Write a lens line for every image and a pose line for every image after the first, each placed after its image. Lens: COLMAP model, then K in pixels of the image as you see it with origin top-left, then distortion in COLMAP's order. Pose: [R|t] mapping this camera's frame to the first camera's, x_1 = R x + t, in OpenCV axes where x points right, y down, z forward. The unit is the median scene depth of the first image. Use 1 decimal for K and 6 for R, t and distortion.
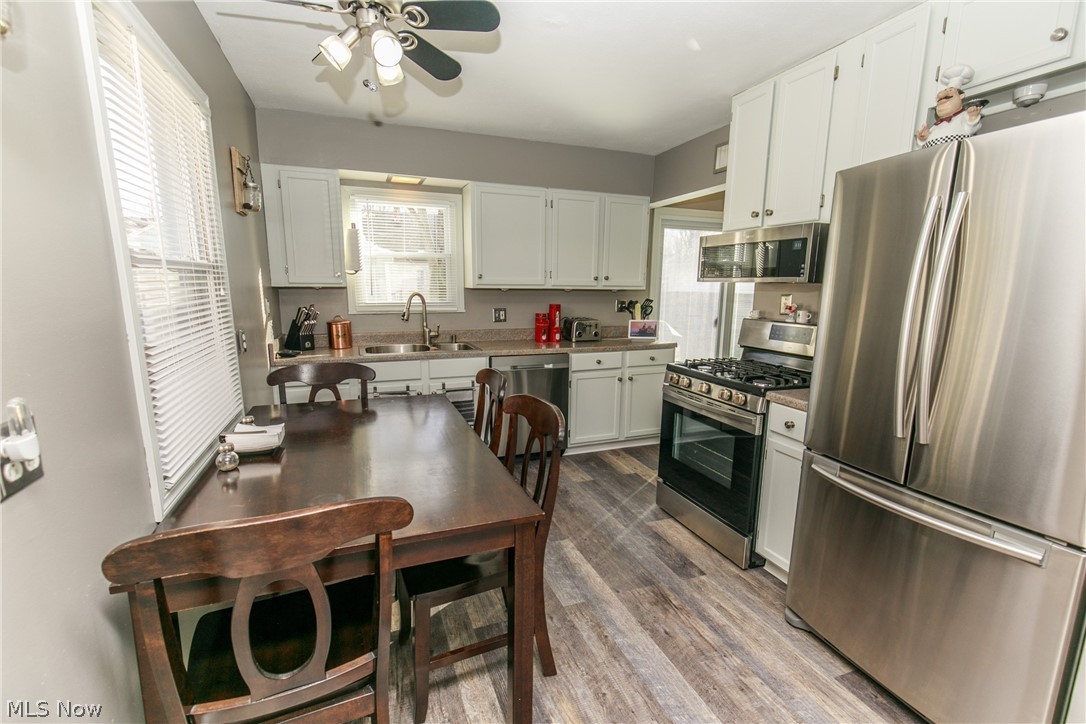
lens RADIAL K [[485.5, 0, 543.4], [0, 485.5, 370.4], [0, 0, 1]] dist [0.008660, -0.001997]
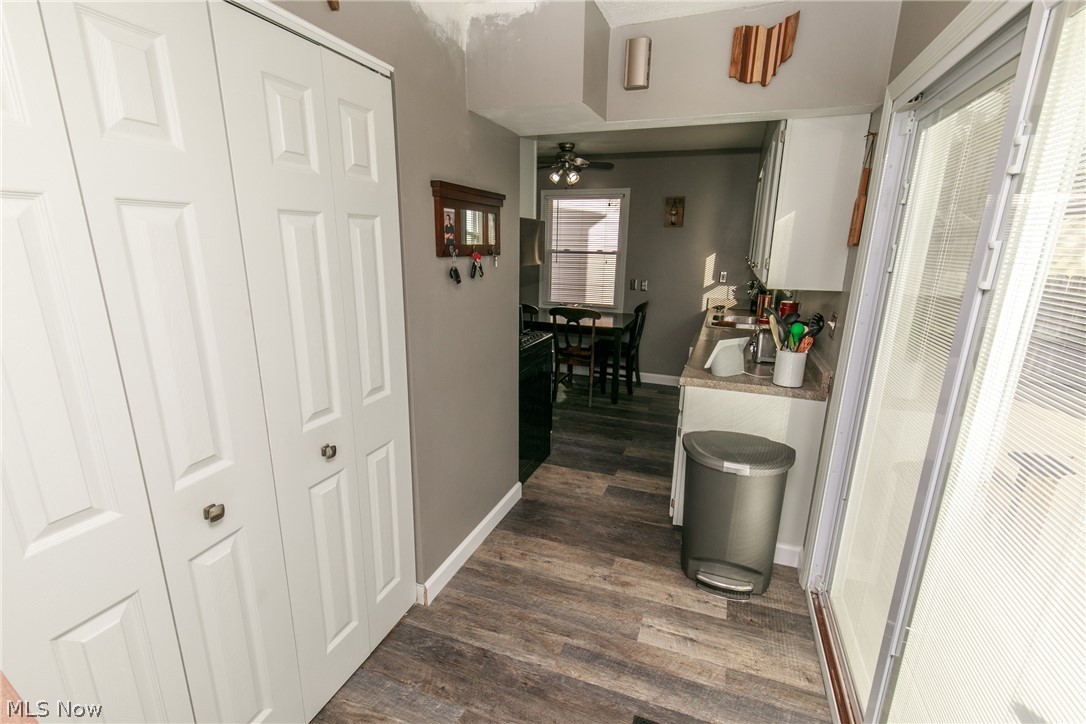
lens RADIAL K [[485.5, 0, 544.9], [0, 485.5, 369.7], [0, 0, 1]] dist [0.008660, -0.001997]
pose [[-0.662555, 0.166198, -0.730342, 0.938807], [-0.153456, 0.924269, 0.349540, -0.279203], [0.733125, 0.343665, -0.586874, 1.415866]]
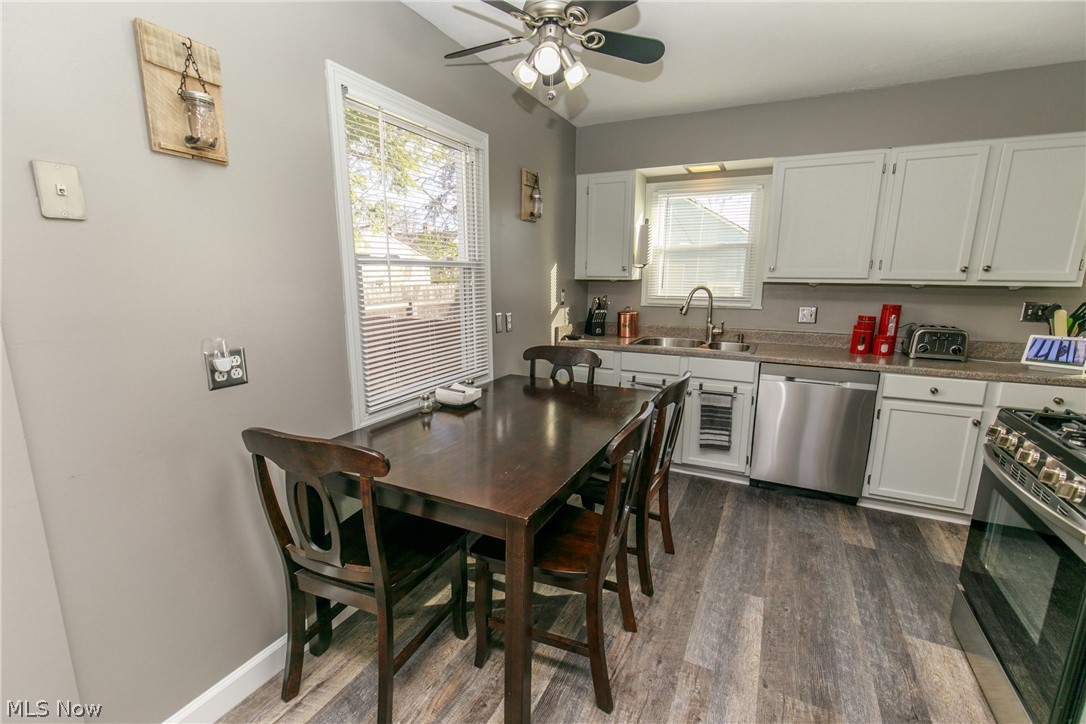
lens RADIAL K [[485.5, 0, 545.5], [0, 485.5, 369.7], [0, 0, 1]] dist [0.008660, -0.001997]
pose [[0.683099, 0.139642, -0.716852, 0.249641], [-0.129802, 0.989137, 0.068992, -0.025087], [0.718698, 0.045921, 0.693804, 0.129804]]
